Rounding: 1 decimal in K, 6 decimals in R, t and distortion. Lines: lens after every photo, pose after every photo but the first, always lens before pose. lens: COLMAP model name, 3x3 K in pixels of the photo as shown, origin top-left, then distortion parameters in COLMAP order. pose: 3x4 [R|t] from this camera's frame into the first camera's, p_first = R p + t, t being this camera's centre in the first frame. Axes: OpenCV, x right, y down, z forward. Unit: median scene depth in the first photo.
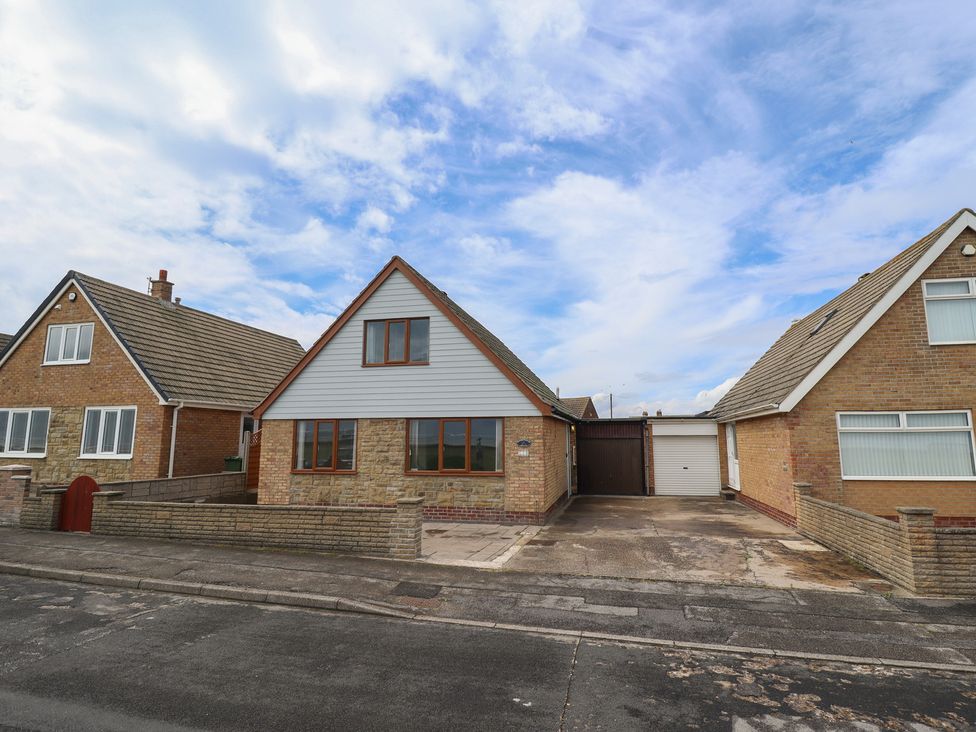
lens RADIAL K [[517.7, 0, 494.1], [0, 517.7, 368.8], [0, 0, 1]] dist [-0.013966, -0.004685]
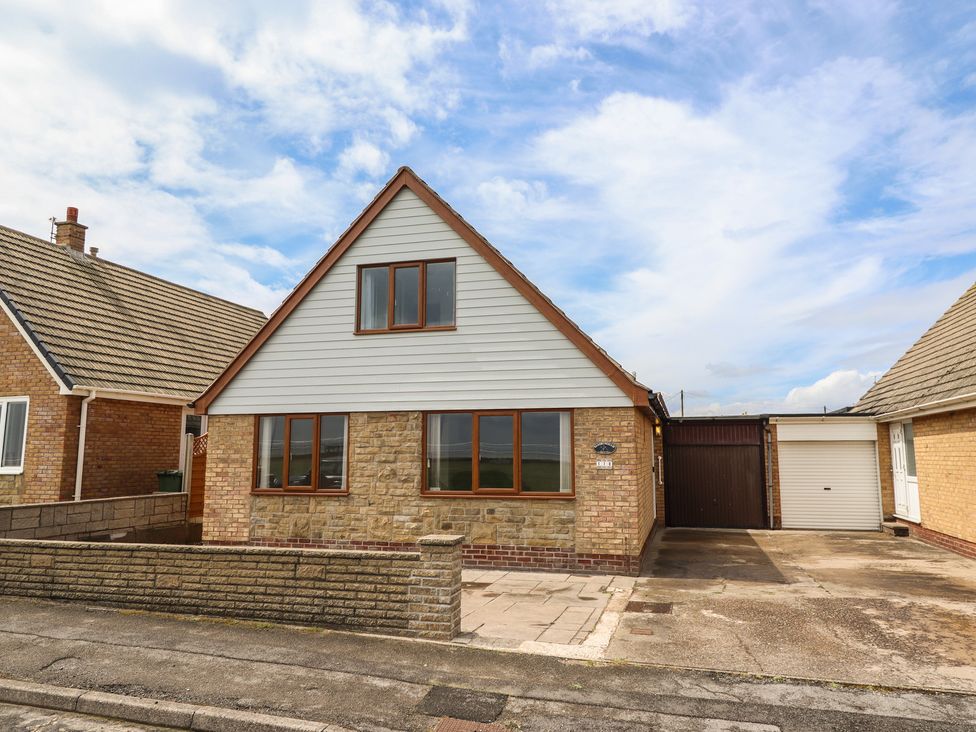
lens RADIAL K [[673.8, 0, 489.3], [0, 673.8, 366.0], [0, 0, 1]] dist [-0.003297, -0.000282]
pose [[0.999021, -0.005340, -0.043910, -0.034375], [0.005690, 0.999953, 0.007862, 0.023699], [0.043866, -0.008104, 0.999005, 0.109787]]
